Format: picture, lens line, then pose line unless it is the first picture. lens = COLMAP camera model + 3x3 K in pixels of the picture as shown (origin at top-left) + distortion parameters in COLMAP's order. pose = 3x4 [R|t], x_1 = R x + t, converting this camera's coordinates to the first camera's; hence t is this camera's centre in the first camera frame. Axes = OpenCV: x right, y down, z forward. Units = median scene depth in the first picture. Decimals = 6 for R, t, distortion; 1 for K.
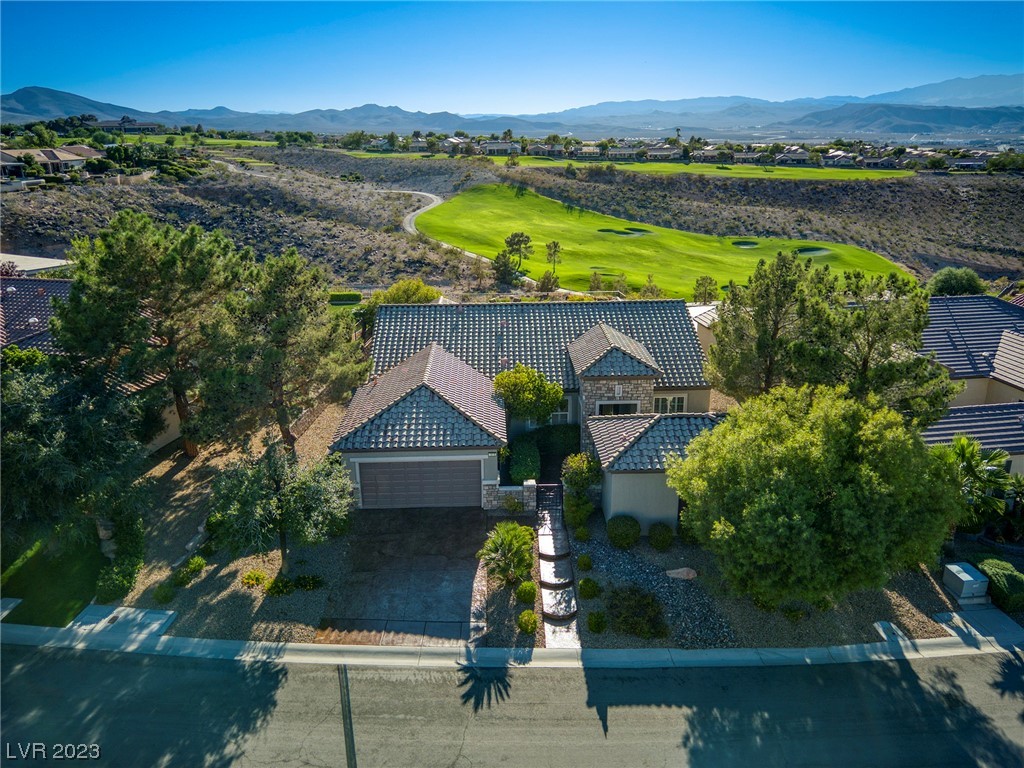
lens RADIAL K [[762.6, 0, 512.8], [0, 762.6, 387.6], [0, 0, 1]] dist [0.090987, -0.132277]
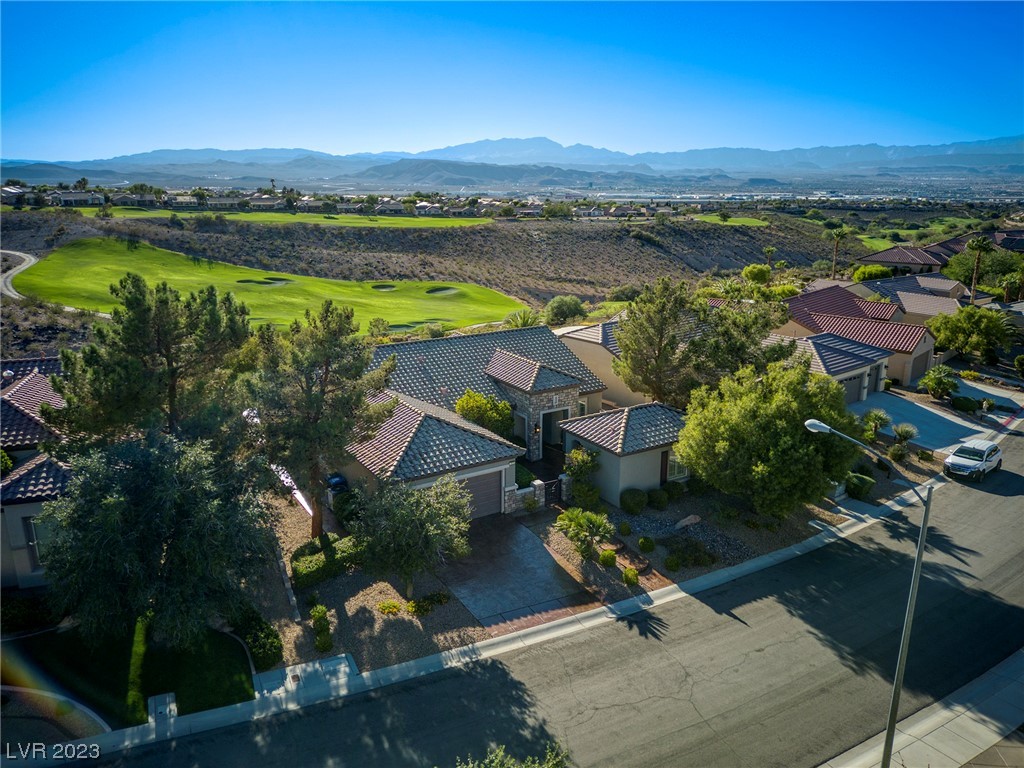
lens RADIAL K [[762.6, 0, 513.0], [0, 762.6, 386.1], [0, 0, 1]] dist [0.090987, -0.132277]
pose [[0.866266, -0.125001, 0.483692, -0.103282], [0.154593, 0.987742, -0.021606, -0.000435], [-0.475063, 0.093492, 0.874971, -0.004380]]
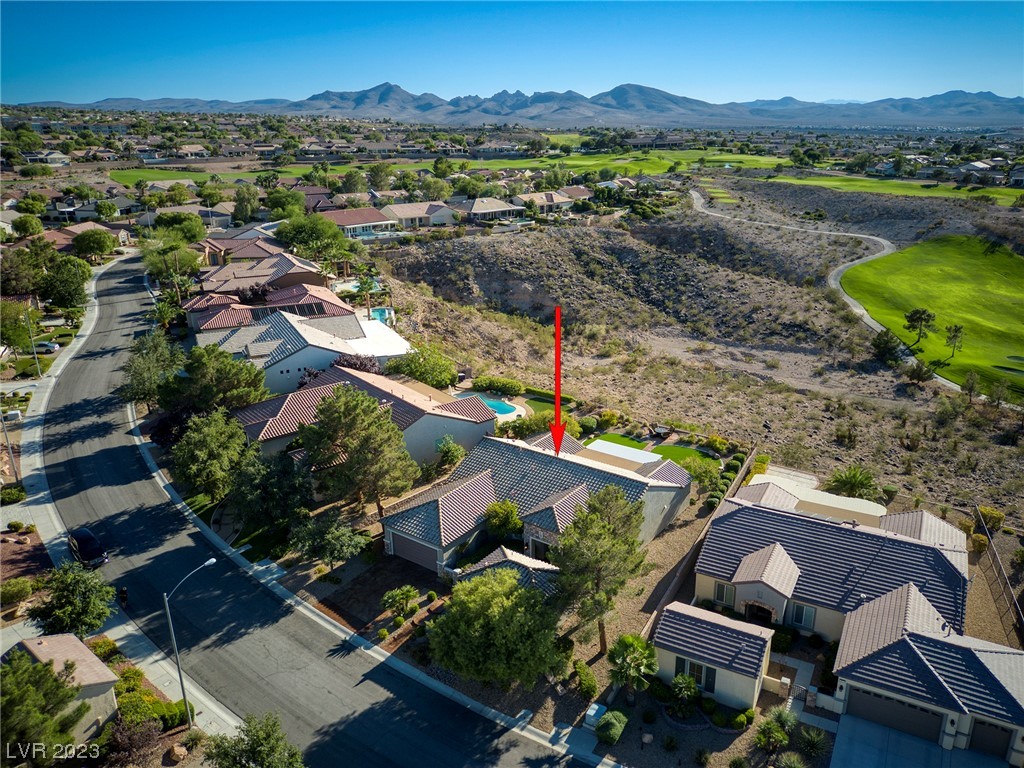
lens RADIAL K [[762.6, 0, 515.6], [0, 762.6, 391.3], [0, 0, 1]] dist [0.090987, -0.132277]
pose [[0.788941, 0.206952, -0.578570, 0.205333], [-0.197089, 0.977056, 0.080736, -0.087523], [0.582003, 0.050334, 0.811627, -0.081318]]
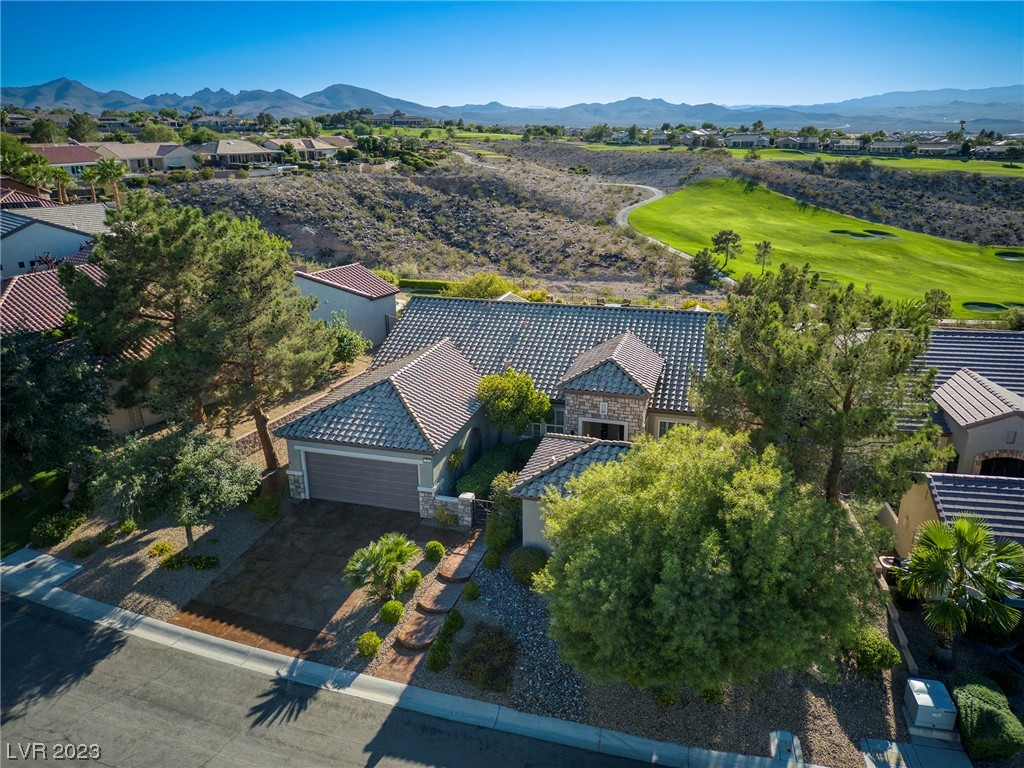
lens RADIAL K [[762.6, 0, 513.8], [0, 762.6, 387.3], [0, 0, 1]] dist [0.090987, -0.132277]
pose [[0.949785, 0.103975, -0.295124, 0.062425], [-0.101712, 0.994547, 0.023053, -0.006393], [0.295911, 0.008123, 0.955181, 0.022953]]
